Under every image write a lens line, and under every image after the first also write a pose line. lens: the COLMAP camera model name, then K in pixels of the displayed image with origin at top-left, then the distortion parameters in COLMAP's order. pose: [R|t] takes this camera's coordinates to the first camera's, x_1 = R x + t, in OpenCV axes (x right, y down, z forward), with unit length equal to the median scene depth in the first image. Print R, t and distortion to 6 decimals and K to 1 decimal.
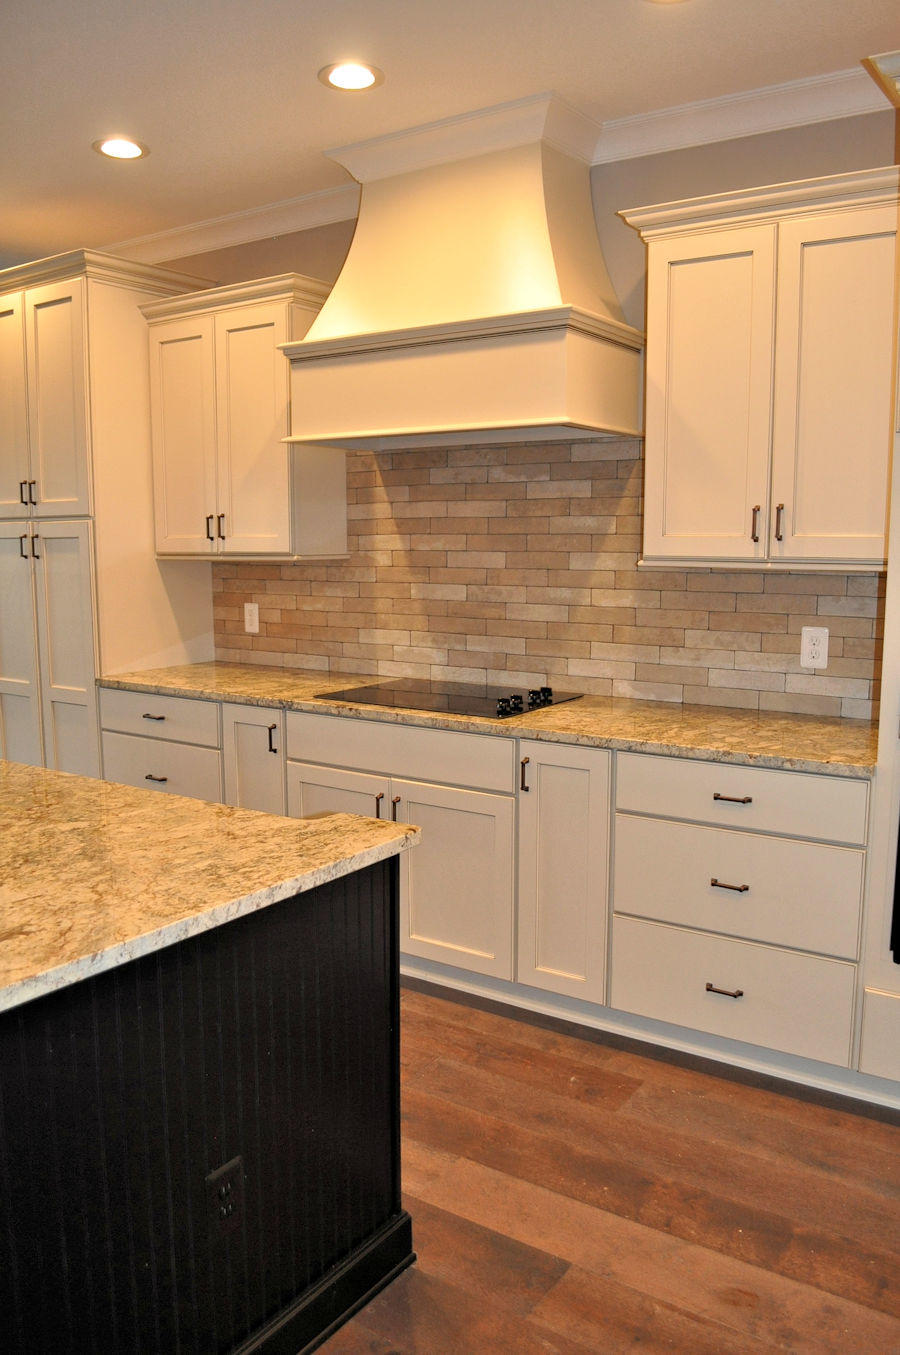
lens RADIAL K [[1064.4, 0, 449.0], [0, 1064.4, 684.3], [0, 0, 1]] dist [-0.081107, 0.008507]
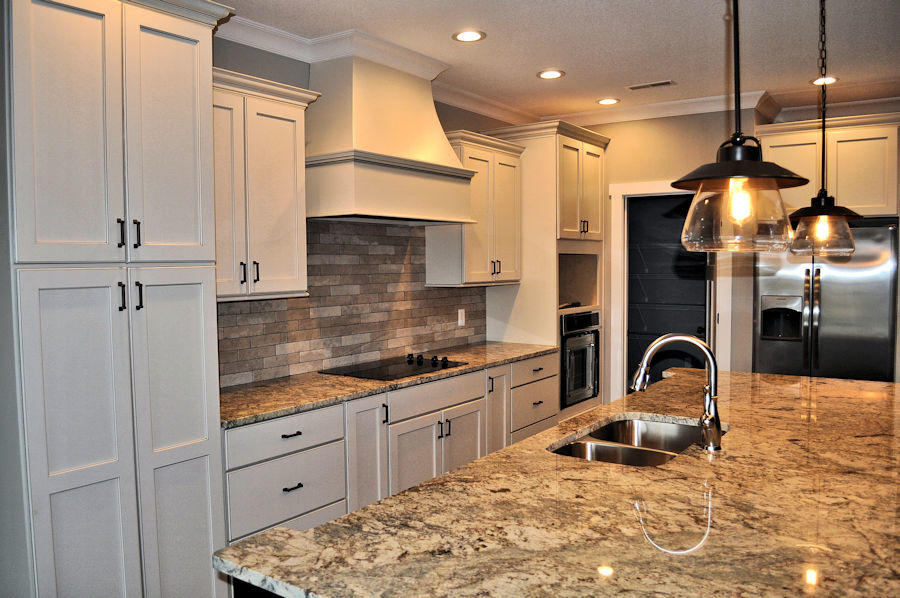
lens RADIAL K [[707.0, 0, 446.7], [0, 707.0, 303.2], [0, 0, 1]] dist [-0.081107, 0.008507]
pose [[0.020652, -0.054511, 0.998300, -1.136163], [0.148161, 0.987654, 0.050865, -0.137530], [-0.988748, 0.146858, 0.028474, 0.865835]]
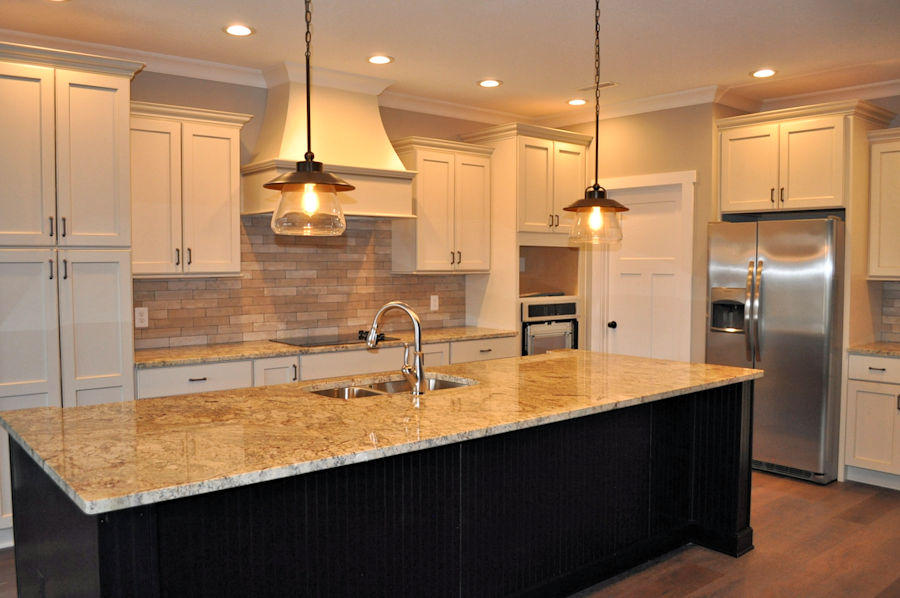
lens RADIAL K [[743.7, 0, 447.7], [0, 743.7, 302.1], [0, 0, 1]] dist [-0.079126, 0.004859]
pose [[0.273708, -0.048519, 0.960588, -1.310262], [0.132557, 0.991099, 0.012290, -0.049280], [-0.952635, 0.123969, 0.277703, 0.382619]]
